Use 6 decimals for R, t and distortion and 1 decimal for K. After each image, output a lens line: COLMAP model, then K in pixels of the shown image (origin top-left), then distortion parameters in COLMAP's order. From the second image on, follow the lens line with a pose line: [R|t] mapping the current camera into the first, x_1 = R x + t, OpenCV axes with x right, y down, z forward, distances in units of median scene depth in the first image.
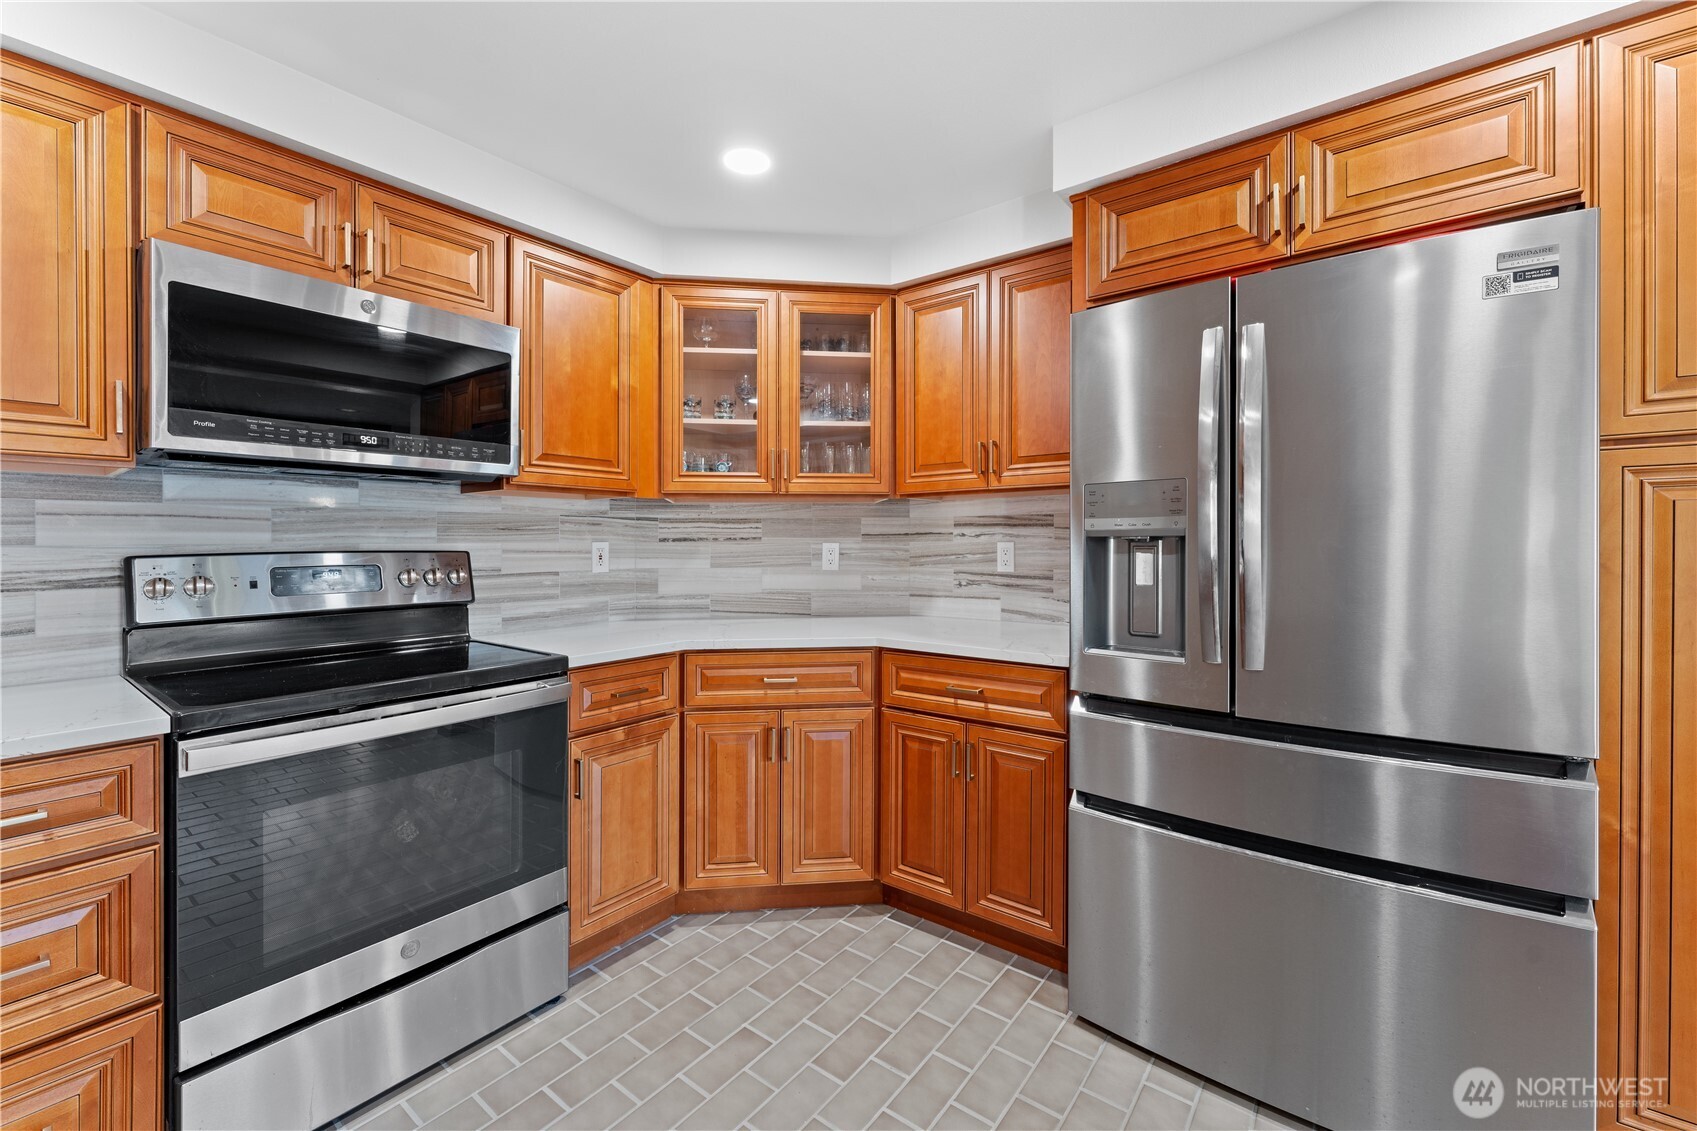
lens RADIAL K [[690.2, 0, 844.2], [0, 690.2, 546.9], [0, 0, 1]] dist [0.001345, 0.000696]
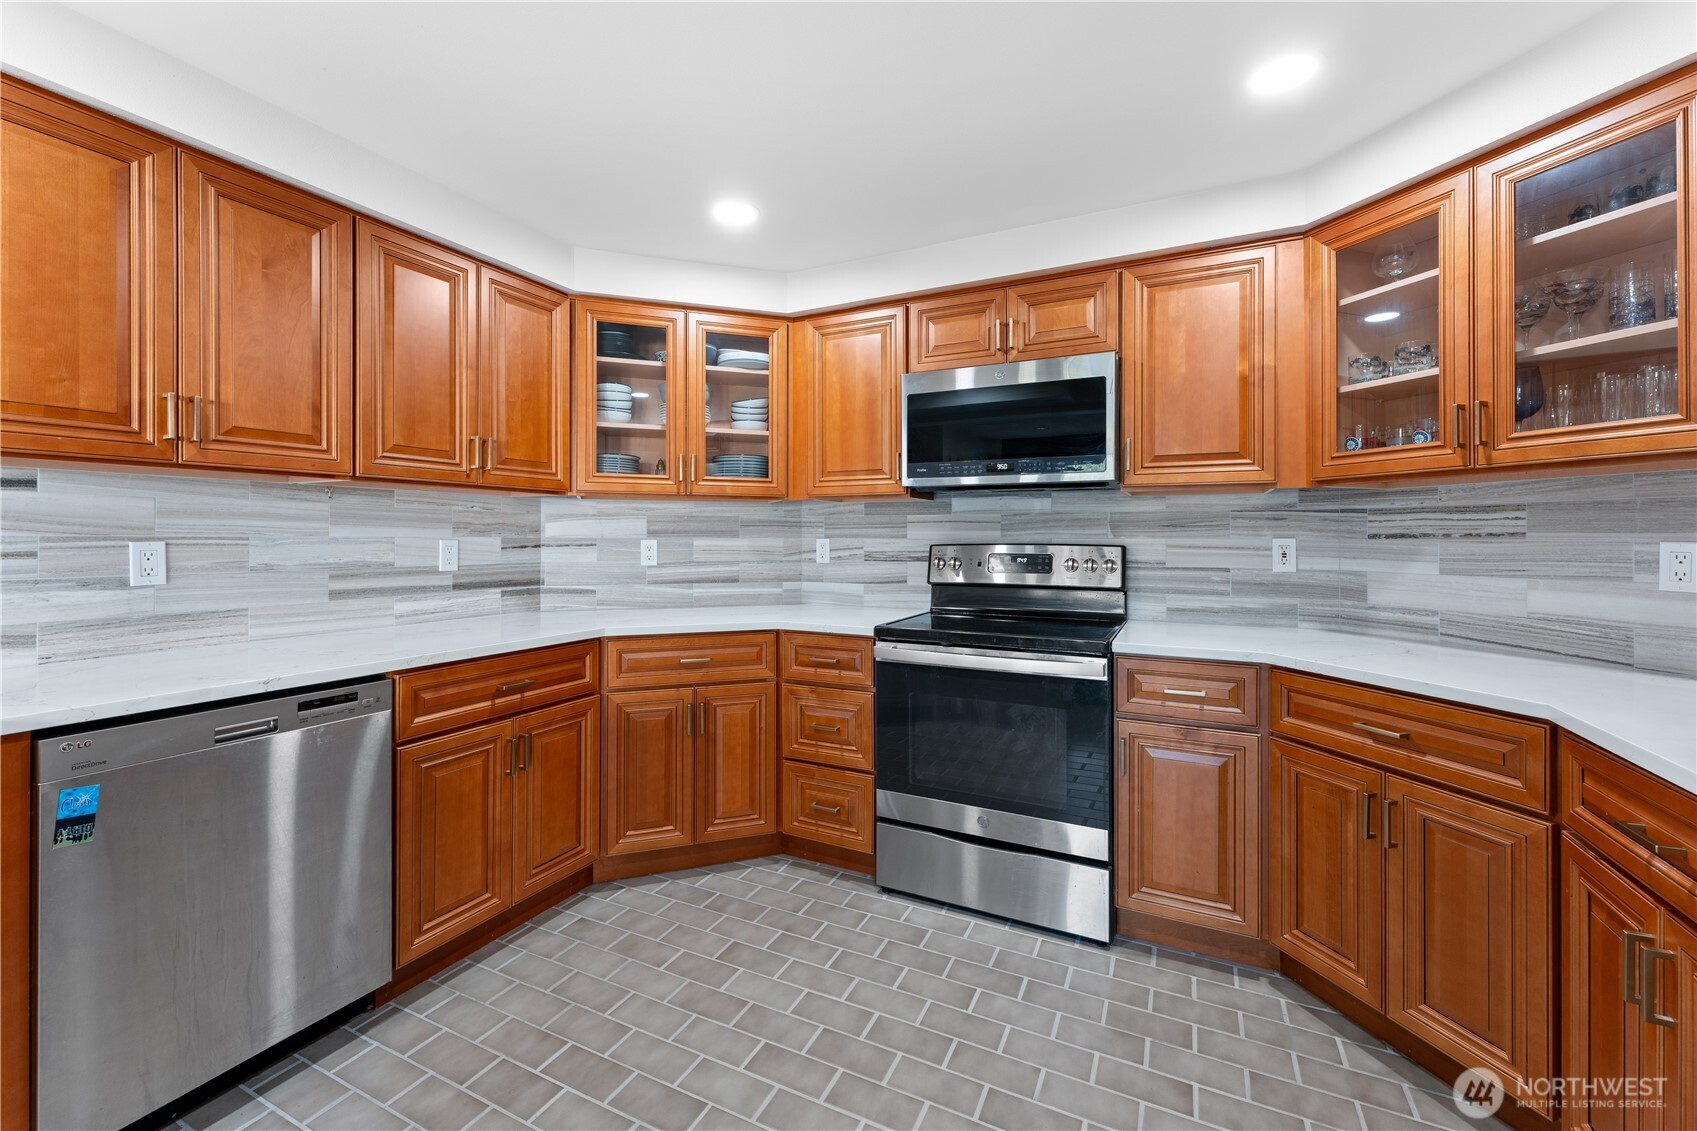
lens RADIAL K [[694.1, 0, 838.3], [0, 694.1, 537.6], [0, 0, 1]] dist [-0.001254, 0.000428]
pose [[0.193093, 0.004547, -0.981170, 0.477855], [-0.009751, 0.999949, 0.002715, -0.005455], [0.981132, 0.009043, 0.193127, 0.279793]]
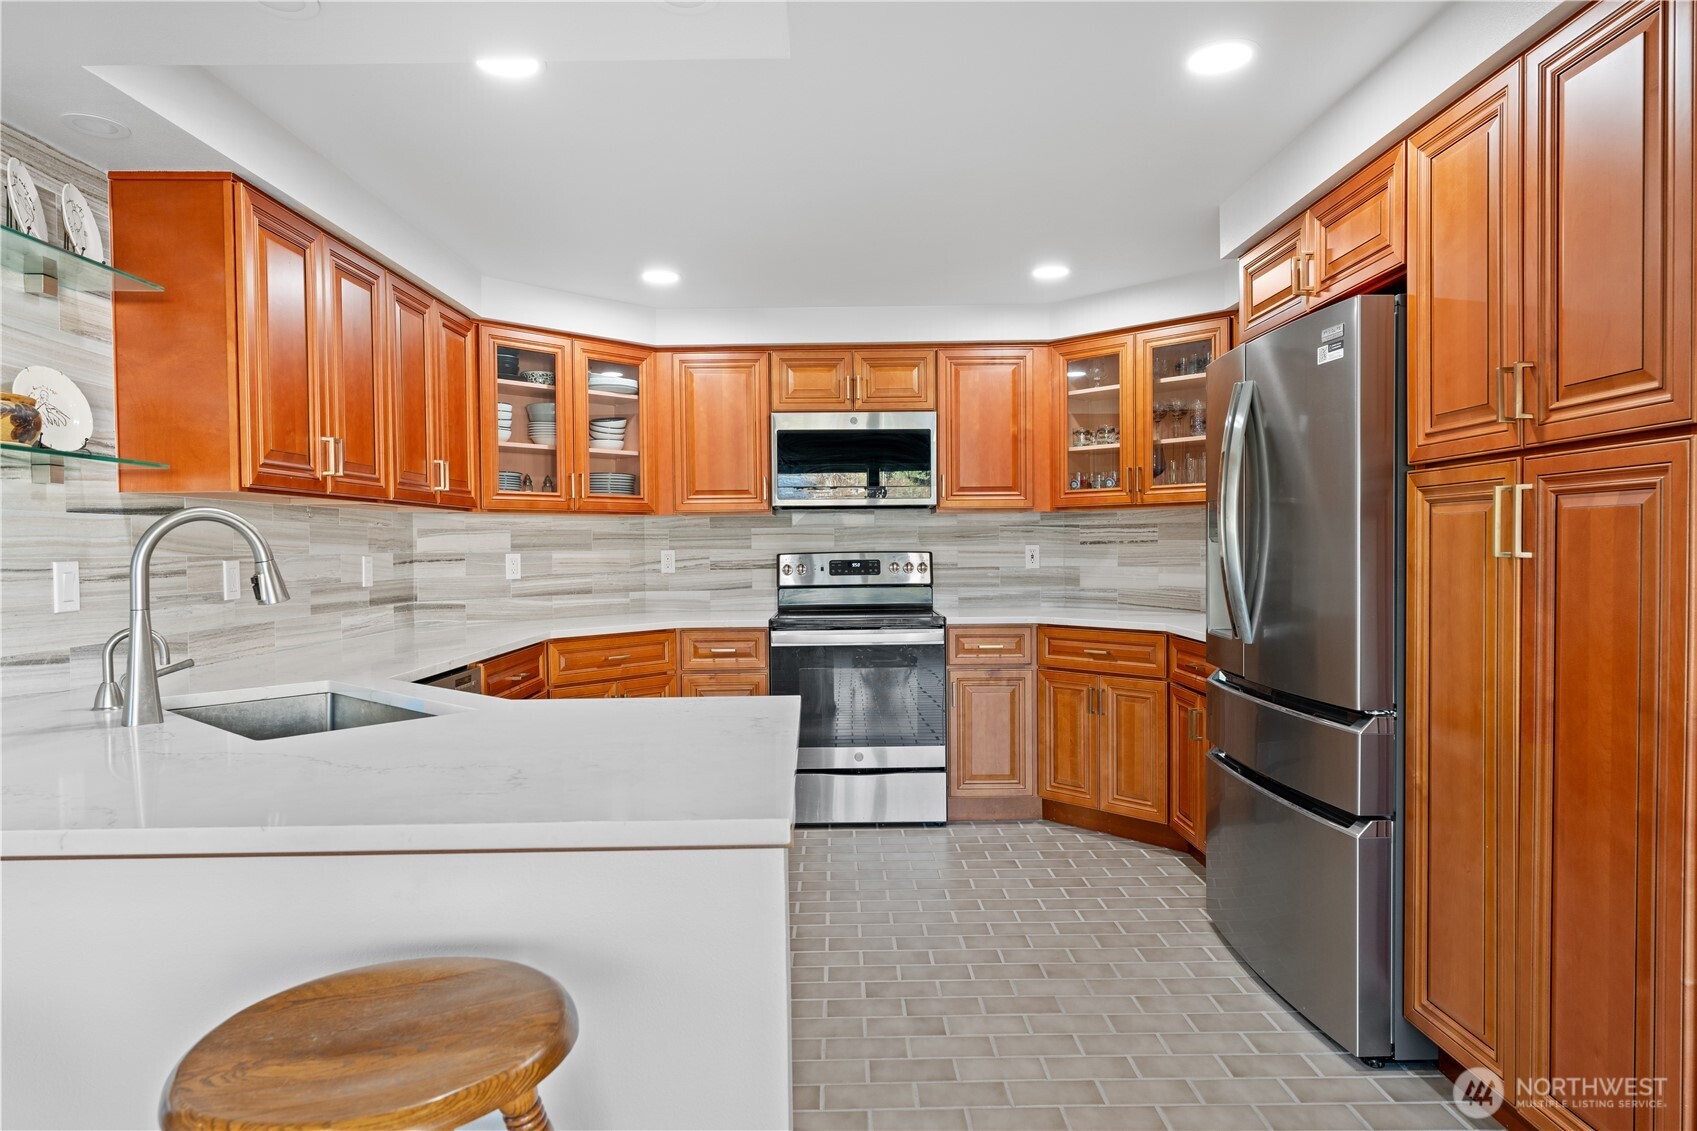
lens RADIAL K [[984.3, 0, 844.4], [0, 984.3, 581.5], [0, 0, 1]] dist [0.000708, -0.000152]
pose [[0.618833, 0.026051, -0.785091, 0.993952], [0.003171, 0.999359, 0.035660, -0.006161], [0.785516, -0.024557, 0.618353, -0.481152]]
